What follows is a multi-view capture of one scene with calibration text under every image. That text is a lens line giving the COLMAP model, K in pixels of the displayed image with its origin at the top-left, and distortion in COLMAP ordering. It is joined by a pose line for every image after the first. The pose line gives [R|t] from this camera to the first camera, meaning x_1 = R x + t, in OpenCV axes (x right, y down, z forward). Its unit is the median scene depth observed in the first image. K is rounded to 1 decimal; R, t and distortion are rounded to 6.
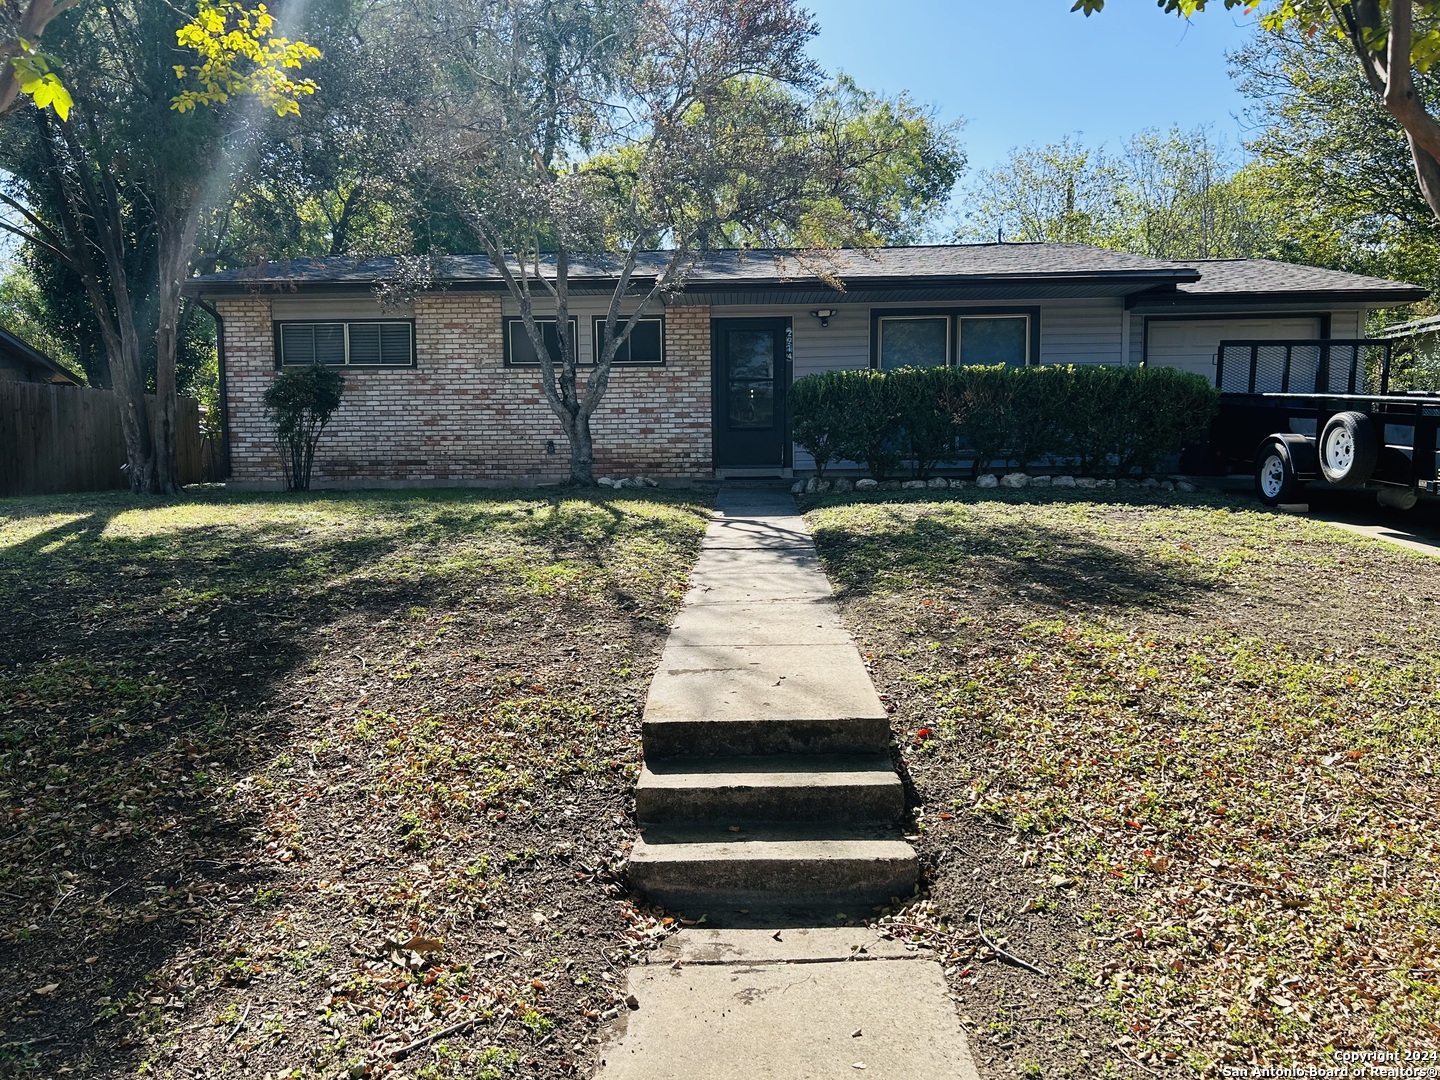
lens RADIAL K [[1084.1, 0, 720.0], [0, 1084.1, 540.0], [0, 0, 1]] dist [0.174409, -0.326932]
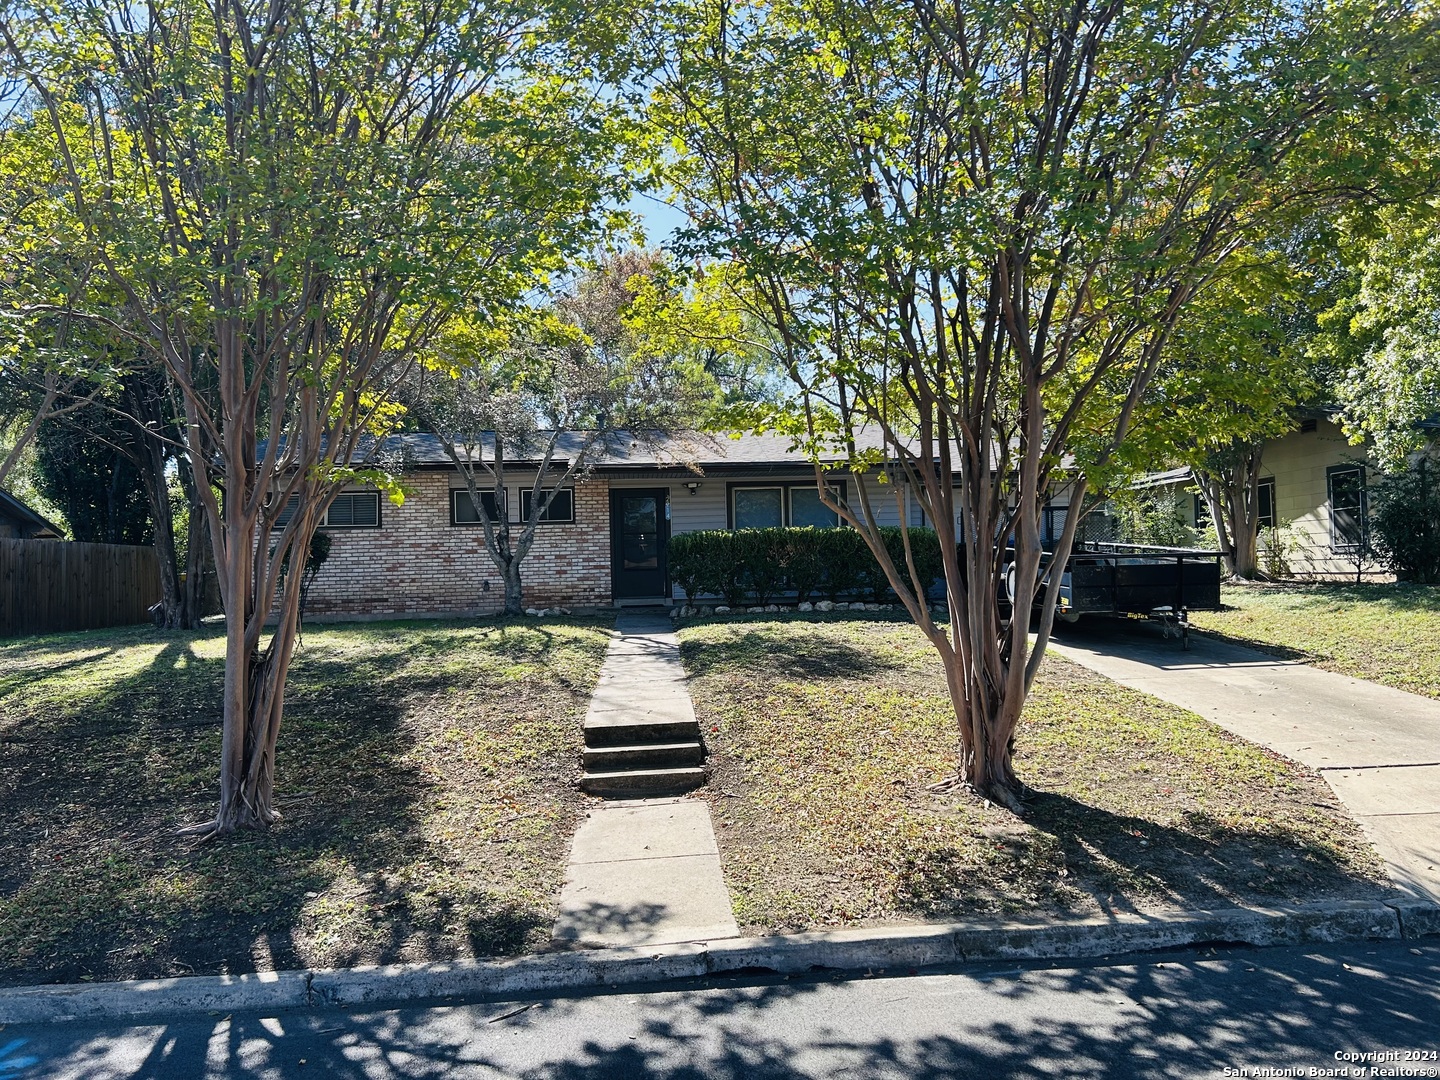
lens RADIAL K [[1084.1, 0, 720.0], [0, 1084.1, 540.0], [0, 0, 1]] dist [0.174409, -0.326932]
pose [[0.995309, -0.012313, 0.095957, -0.002566], [0.022957, 0.993597, -0.110623, 0.016452], [-0.093980, 0.112307, 0.989219, -0.470701]]
